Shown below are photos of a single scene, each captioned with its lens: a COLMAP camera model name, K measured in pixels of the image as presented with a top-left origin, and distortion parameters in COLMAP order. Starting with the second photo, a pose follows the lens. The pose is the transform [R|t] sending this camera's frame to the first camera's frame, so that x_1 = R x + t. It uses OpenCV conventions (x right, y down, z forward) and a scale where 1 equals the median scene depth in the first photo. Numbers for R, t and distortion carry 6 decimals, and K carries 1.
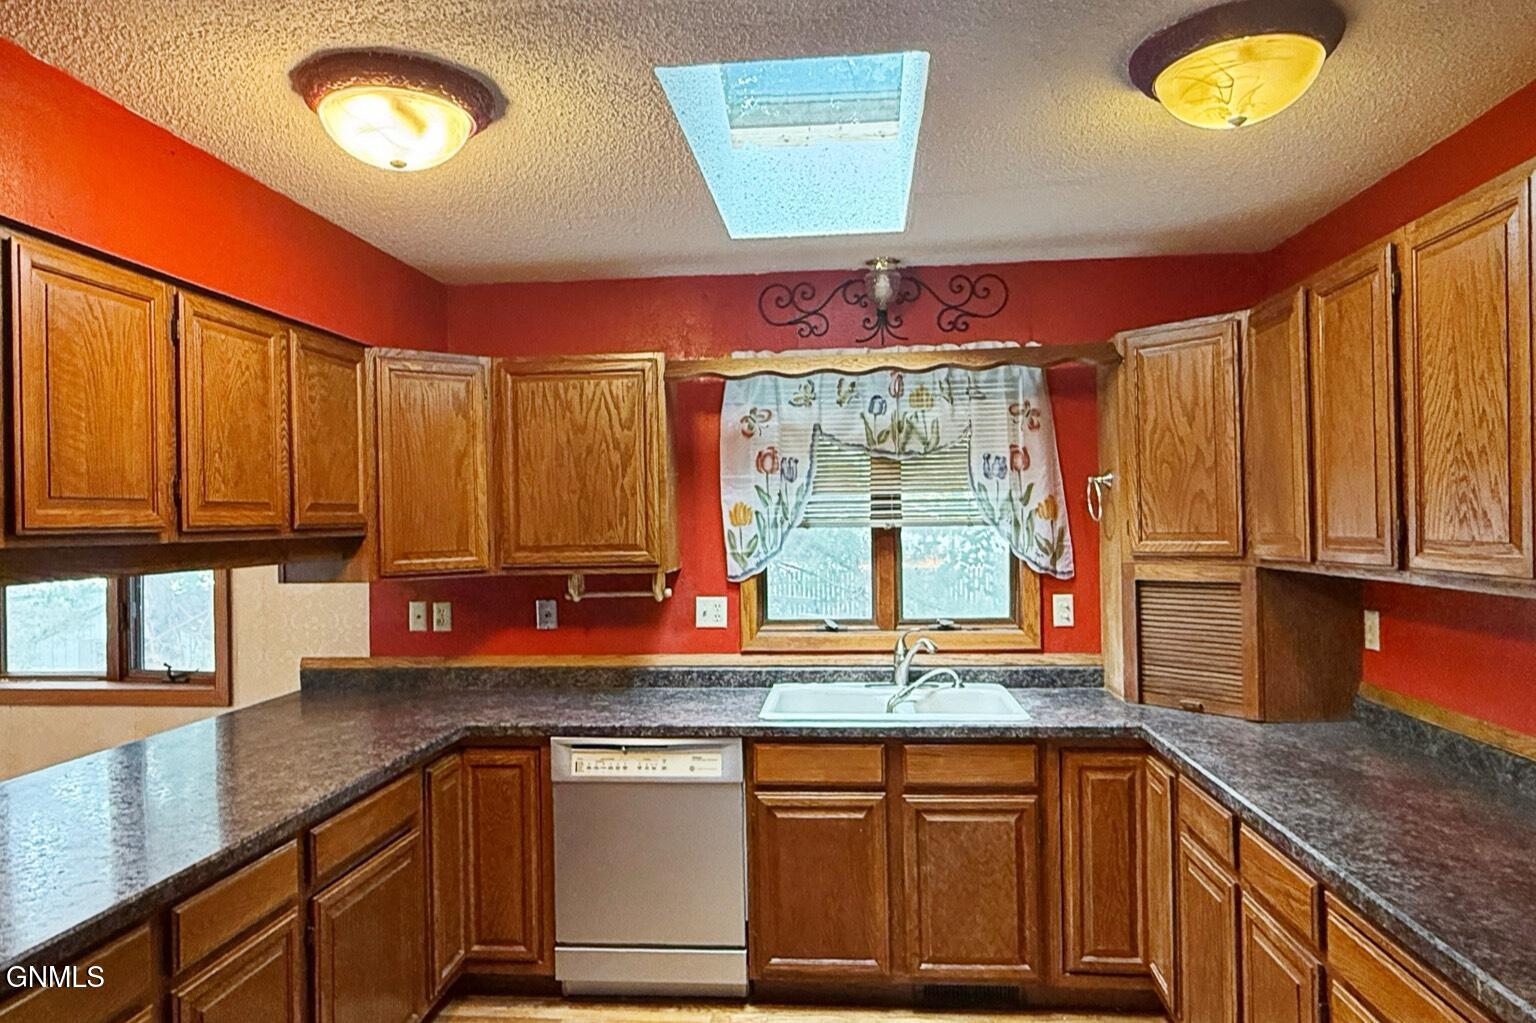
lens RADIAL K [[997.0, 0, 768.0], [0, 997.0, 511.5], [0, 0, 1]] dist [0.000826, -0.001544]
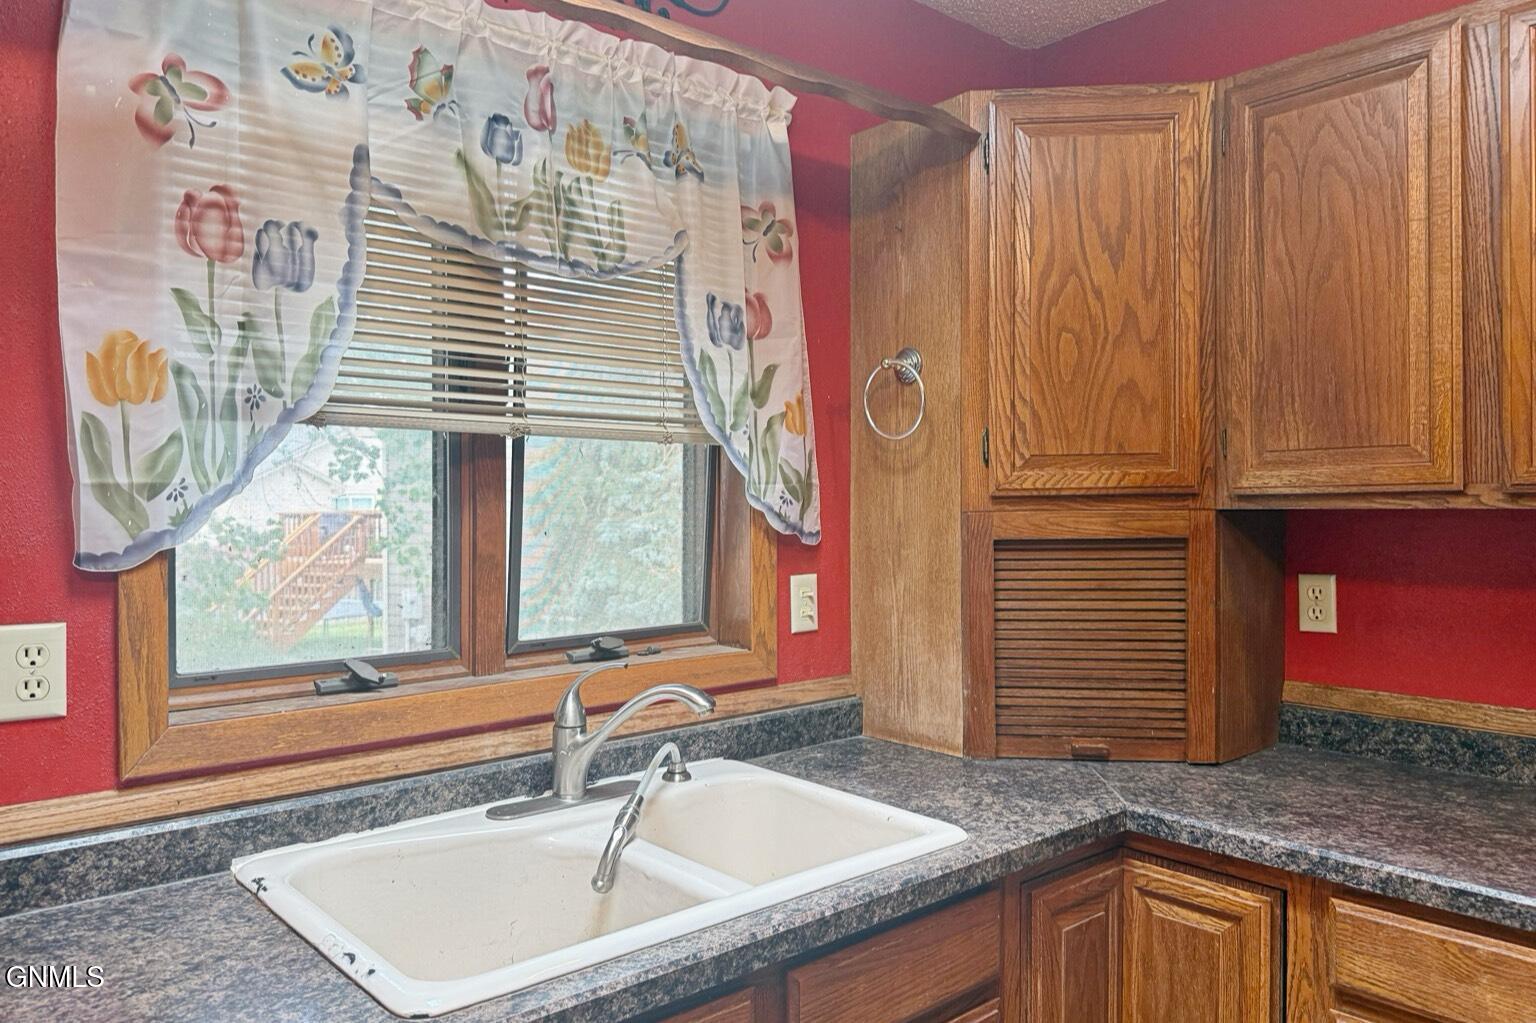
lens RADIAL K [[1067.1, 0, 765.6], [0, 1067.1, 522.0], [0, 0, 1]] dist [0.105300, -0.152089]
pose [[0.693839, -0.000696, 0.720130, -0.160615], [-0.011586, 0.999859, 0.012130, 0.053784], [-0.720037, -0.016760, 0.693733, 0.685729]]
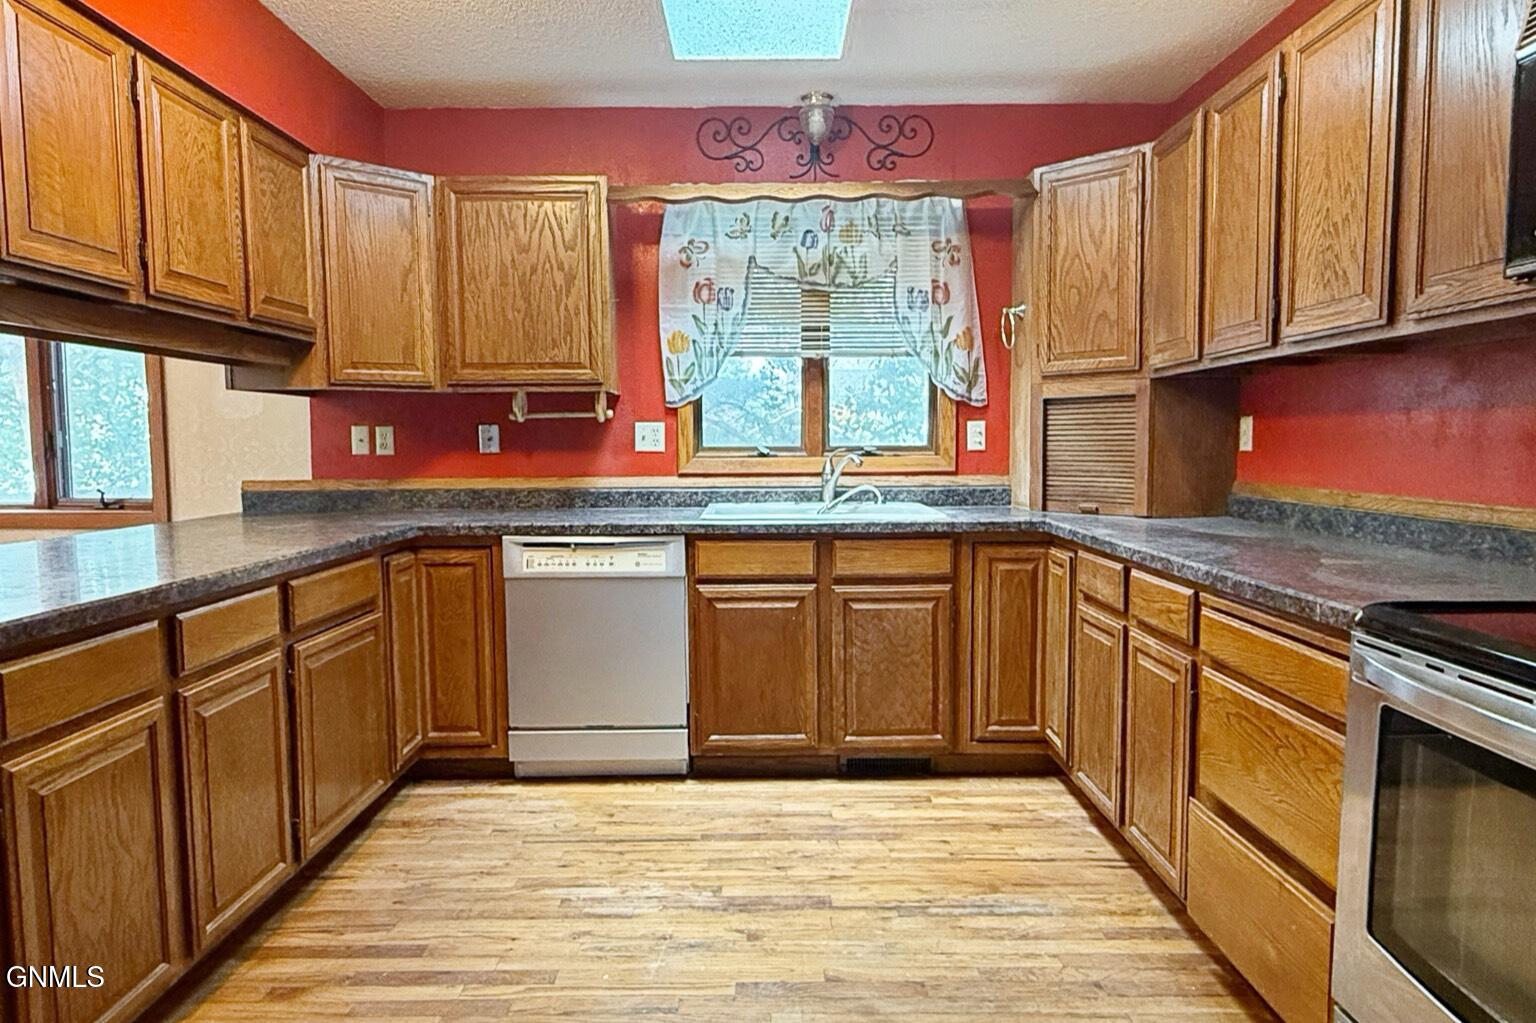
lens RADIAL K [[988.6, 0, 768.0], [0, 988.6, 511.5], [0, 0, 1]] dist [0.000232, -0.000382]
pose [[0.995525, 0.003226, 0.094447, -0.035928], [-0.010539, 0.996973, 0.077037, 0.113885], [-0.093912, -0.077687, 0.992545, -0.062470]]
